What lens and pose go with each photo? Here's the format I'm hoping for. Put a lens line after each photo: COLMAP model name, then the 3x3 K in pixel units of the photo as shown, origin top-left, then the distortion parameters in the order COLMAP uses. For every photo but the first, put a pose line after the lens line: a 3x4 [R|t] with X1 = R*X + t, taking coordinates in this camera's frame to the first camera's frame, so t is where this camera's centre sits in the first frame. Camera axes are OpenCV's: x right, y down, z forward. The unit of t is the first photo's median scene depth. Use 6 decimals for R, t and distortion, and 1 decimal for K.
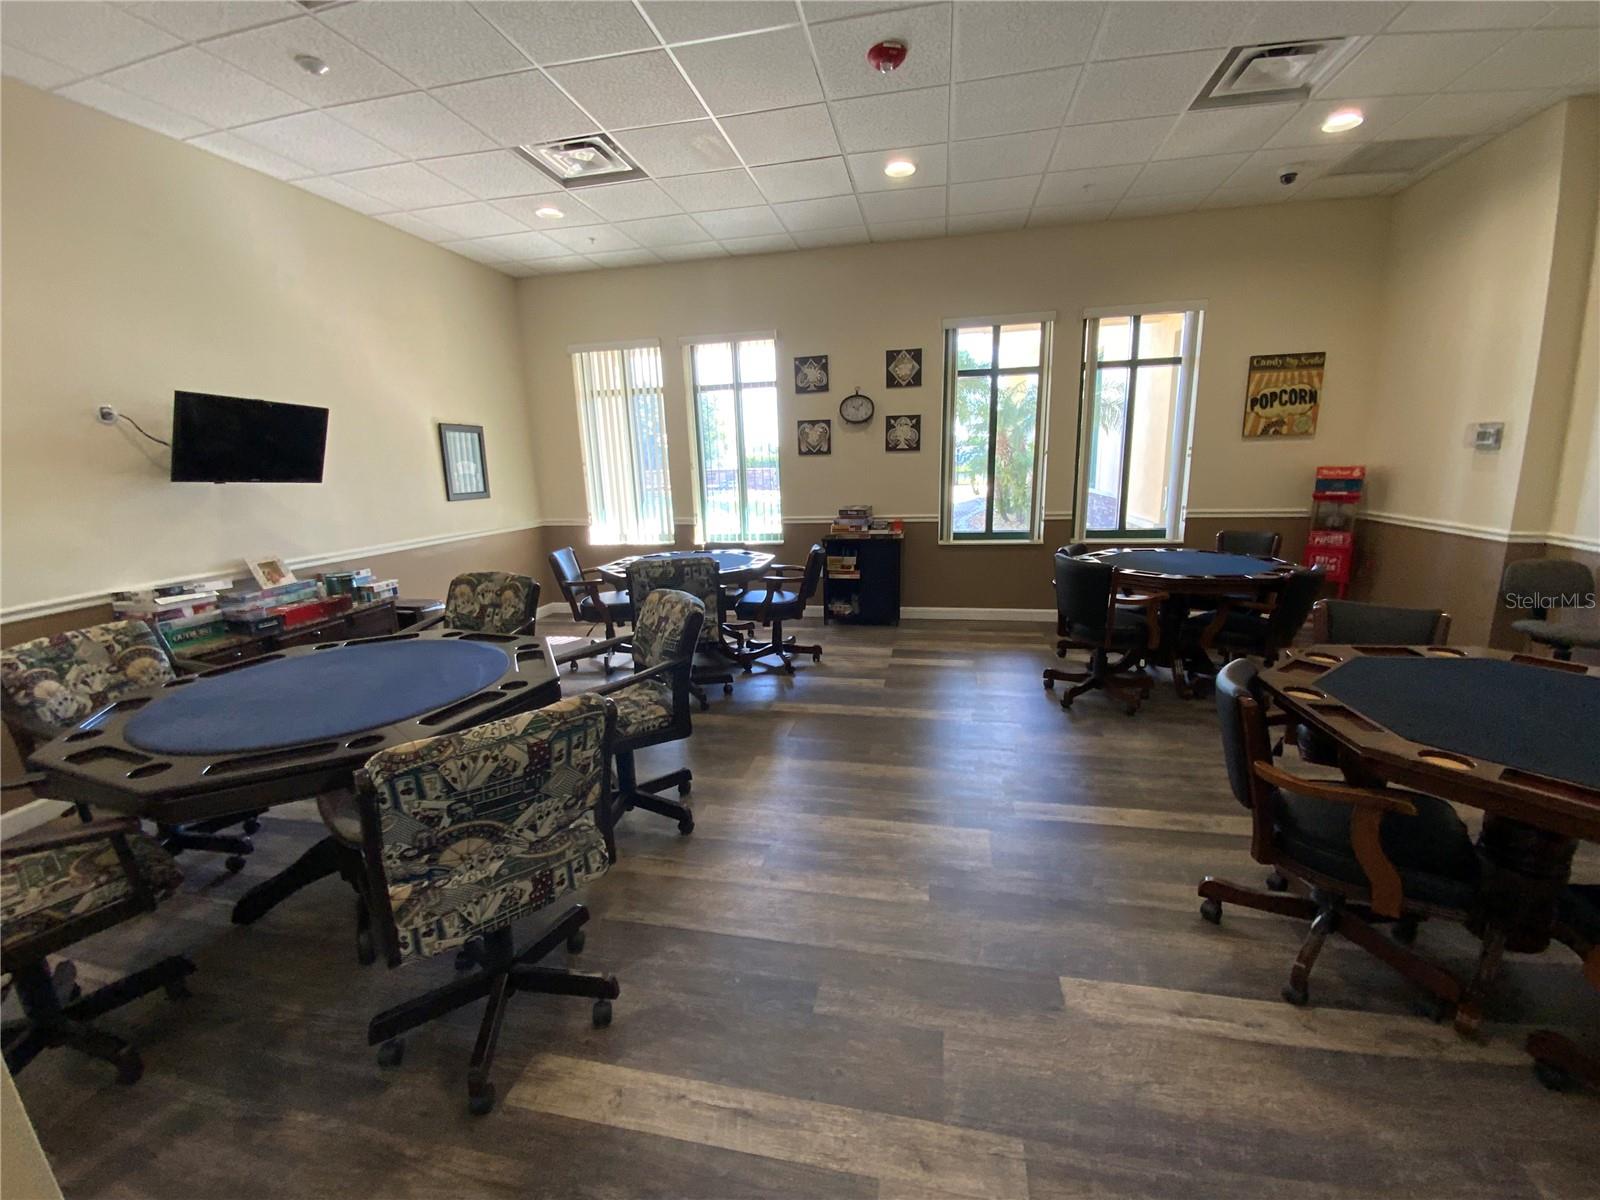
lens RADIAL K [[650.3, 0, 800.0], [0, 650.3, 600.0], [0, 0, 1]] dist [0.030972, -0.021566]
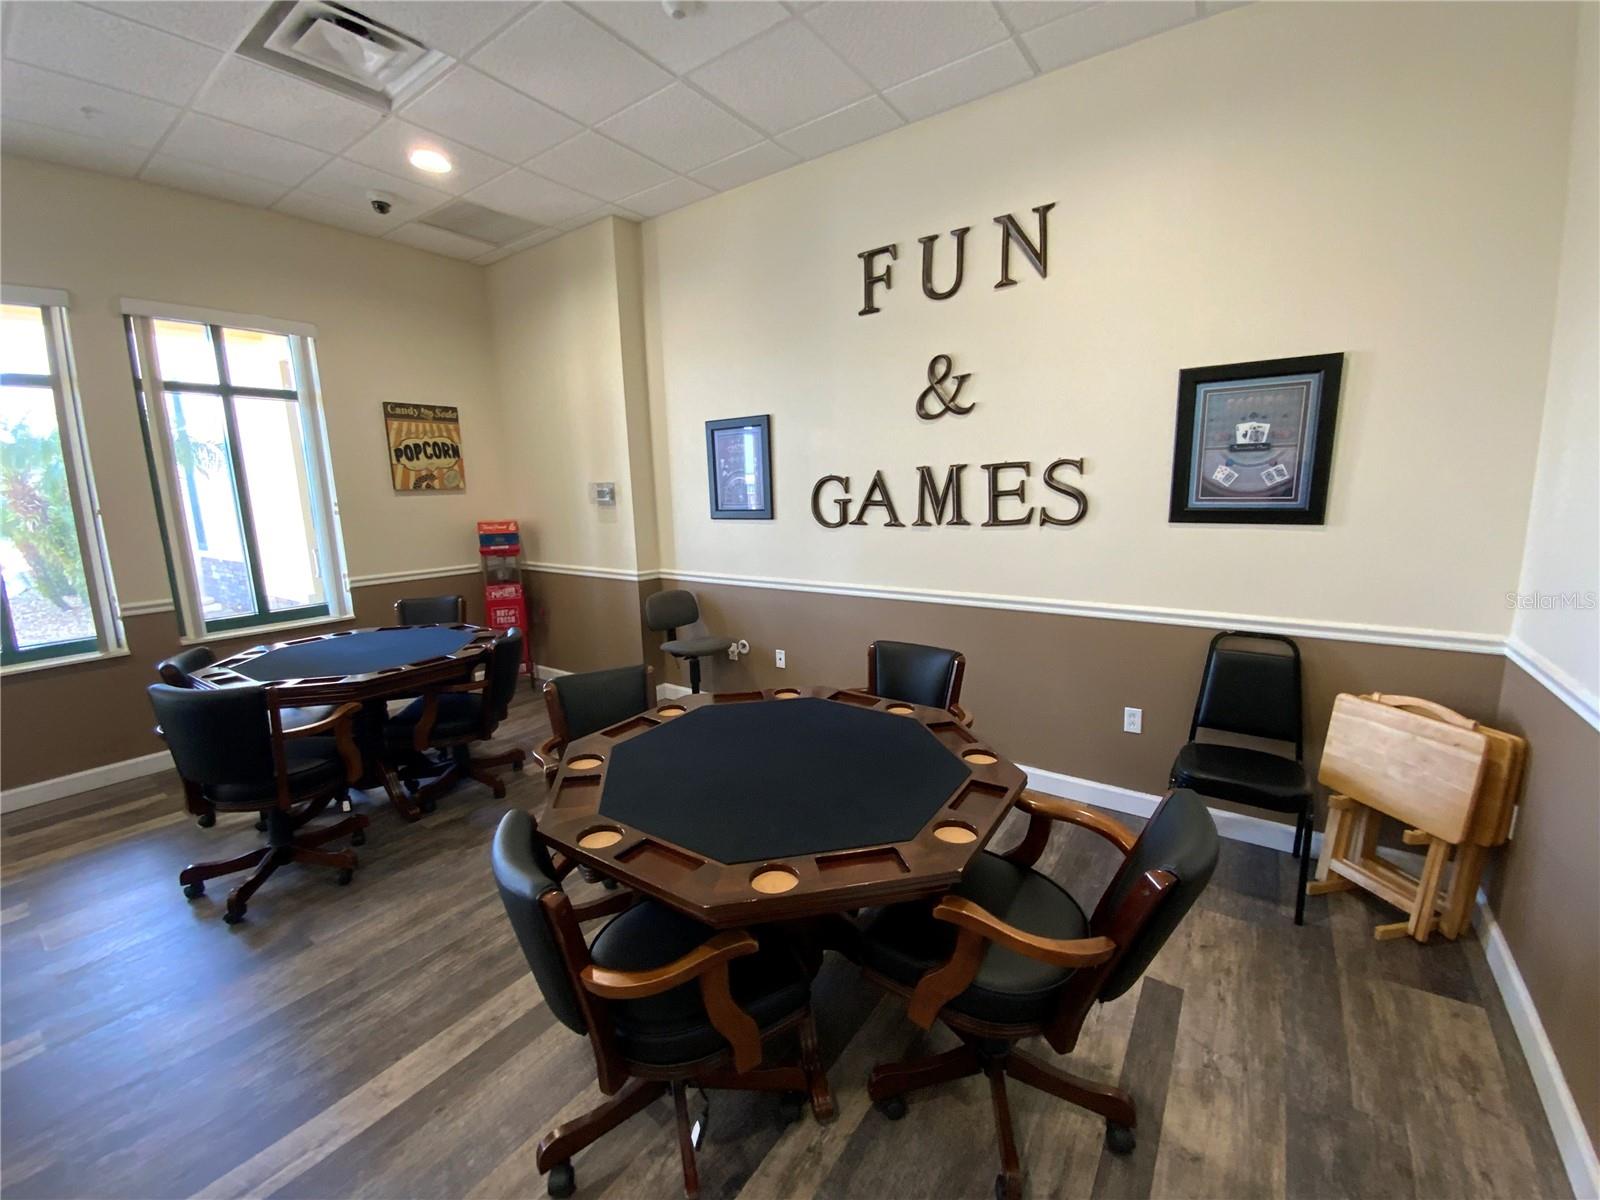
lens RADIAL K [[647.4, 0, 813.9], [0, 647.4, 597.8], [0, 0, 1]] dist [0.014525, -0.015753]
pose [[0.392619, -0.138167, 0.909264, 0.099297], [0.203630, 0.977173, 0.060559, -0.056647], [-0.896875, 0.161376, 0.411792, 0.192973]]
